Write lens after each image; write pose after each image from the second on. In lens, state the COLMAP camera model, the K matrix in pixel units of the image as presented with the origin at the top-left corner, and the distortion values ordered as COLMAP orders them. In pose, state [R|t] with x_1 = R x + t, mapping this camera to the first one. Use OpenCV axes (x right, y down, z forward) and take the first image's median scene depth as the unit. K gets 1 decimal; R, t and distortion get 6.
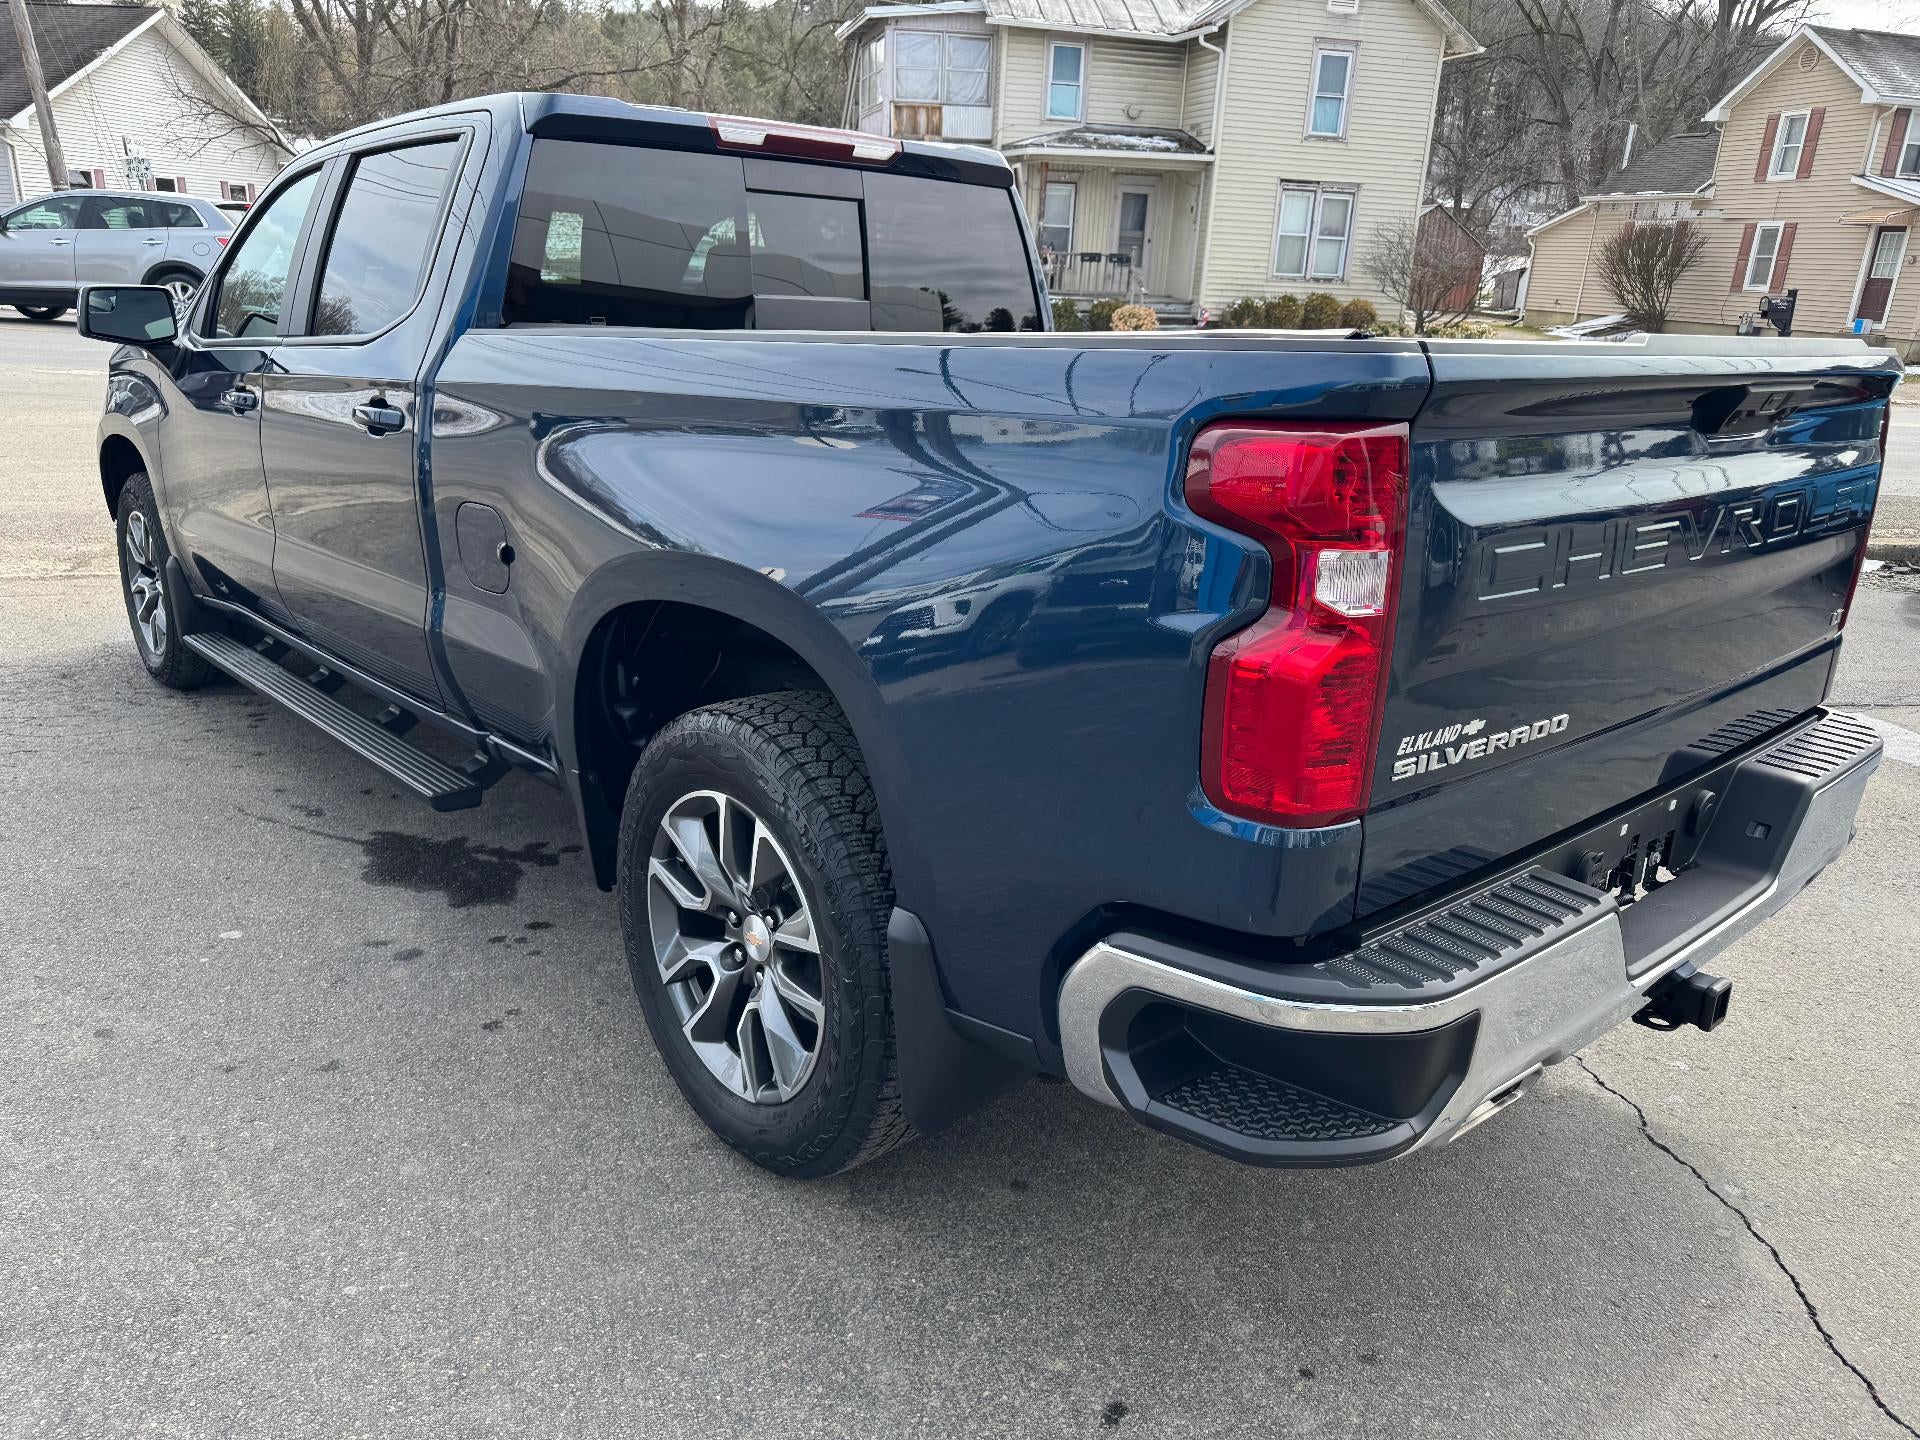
lens RADIAL K [[1378.4, 0, 955.6], [0, 1378.4, 753.5], [0, 0, 1]] dist [-0.001760, -0.004650]
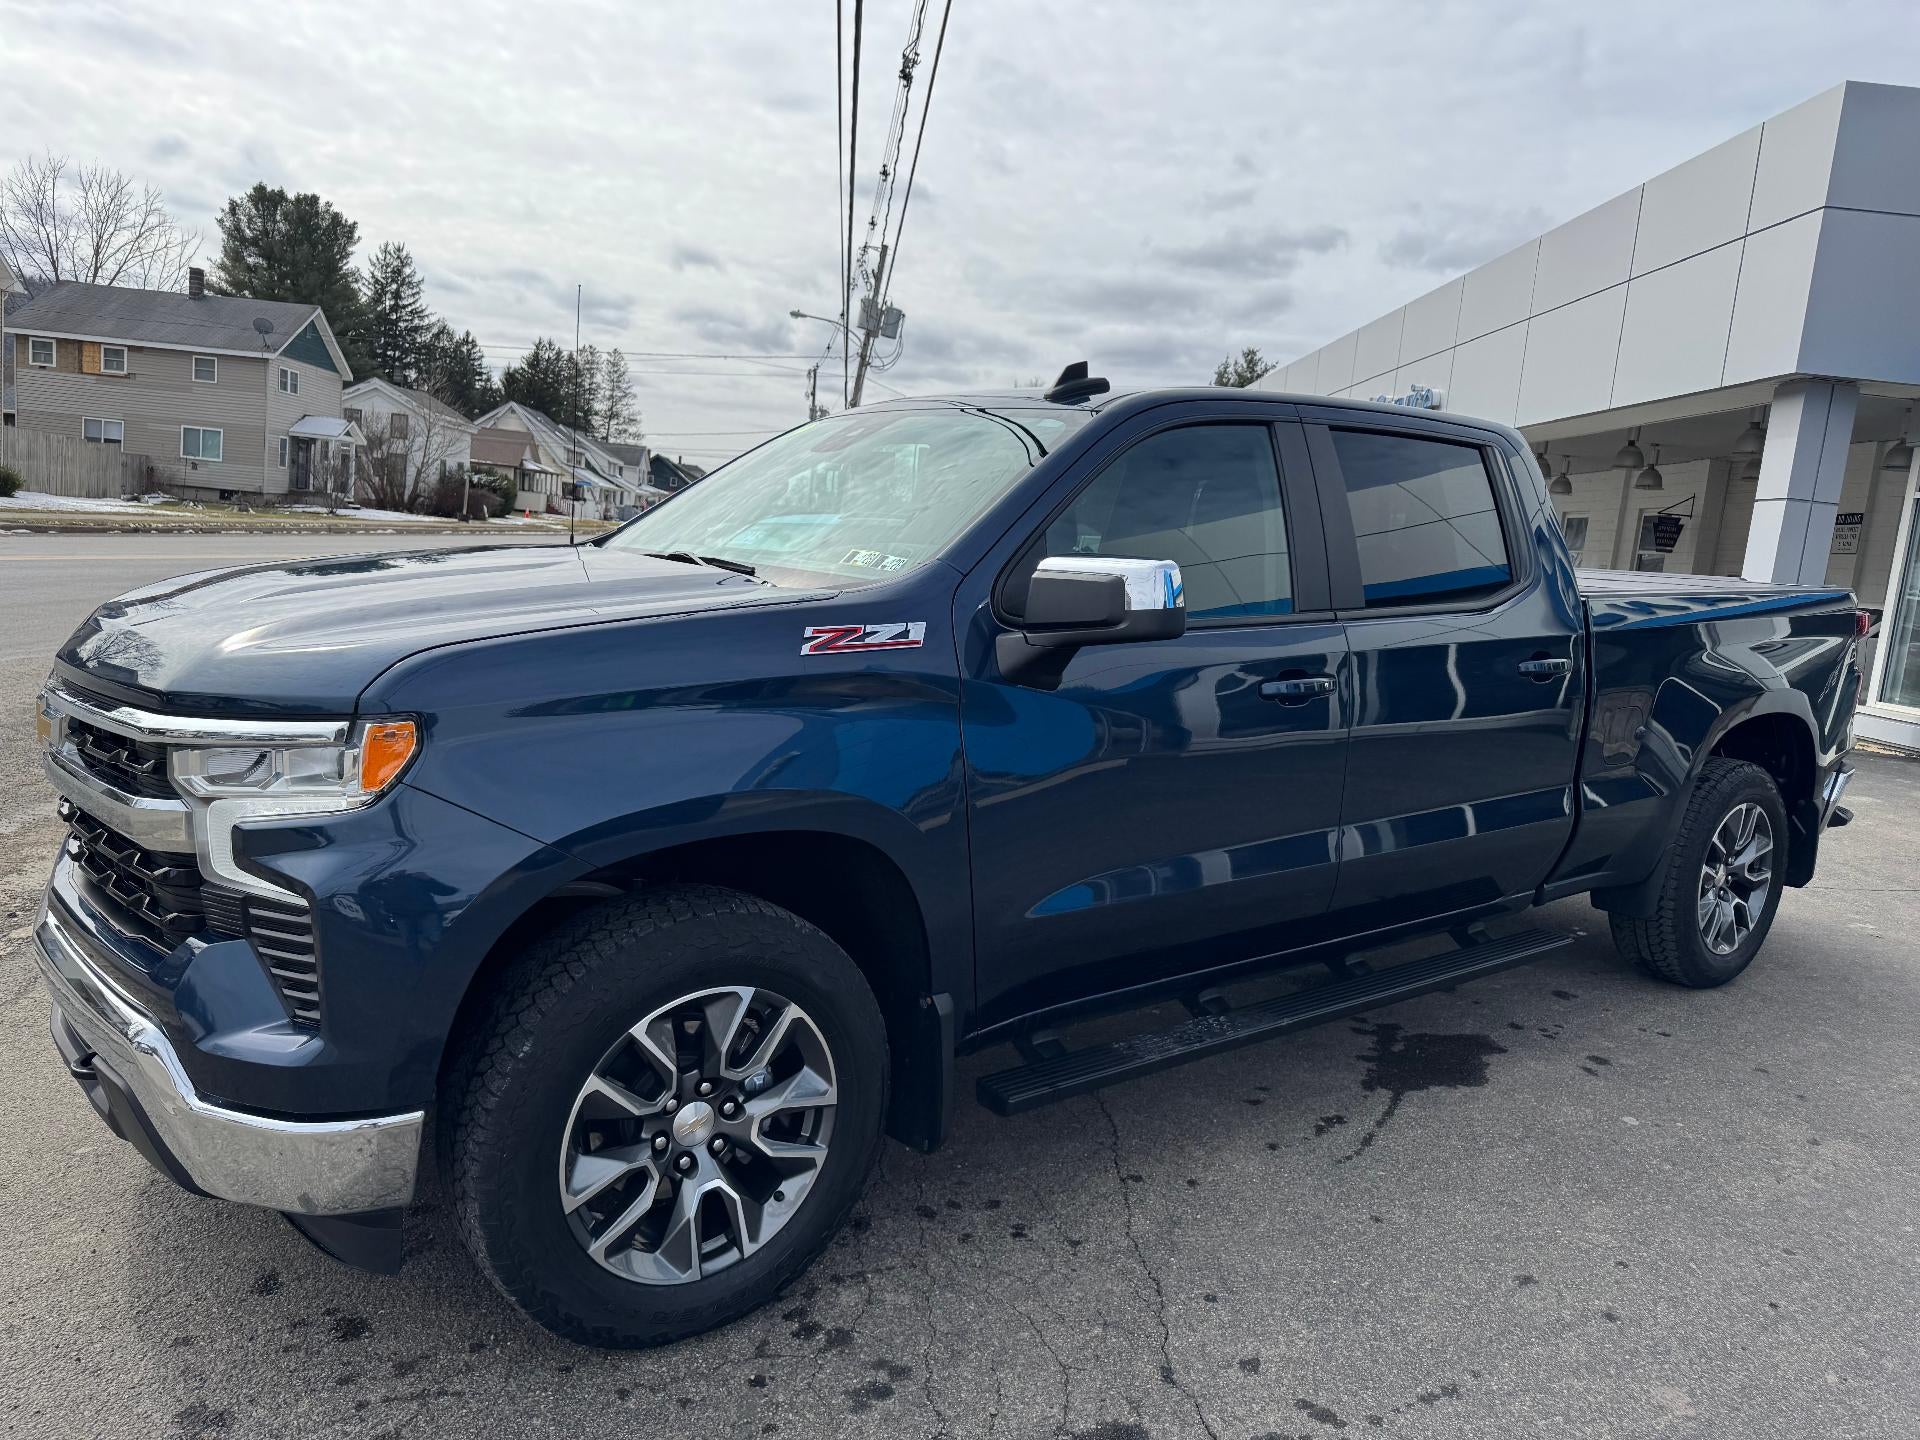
lens RADIAL K [[1384.7, 0, 961.7], [0, 1384.7, 744.1], [0, 0, 1]] dist [0.071636, -0.091874]
pose [[0.060613, -0.173437, 0.982978, -0.251841], [0.245477, 0.957134, 0.153741, -0.074305], [-0.967506, 0.231980, 0.100590, 0.204562]]
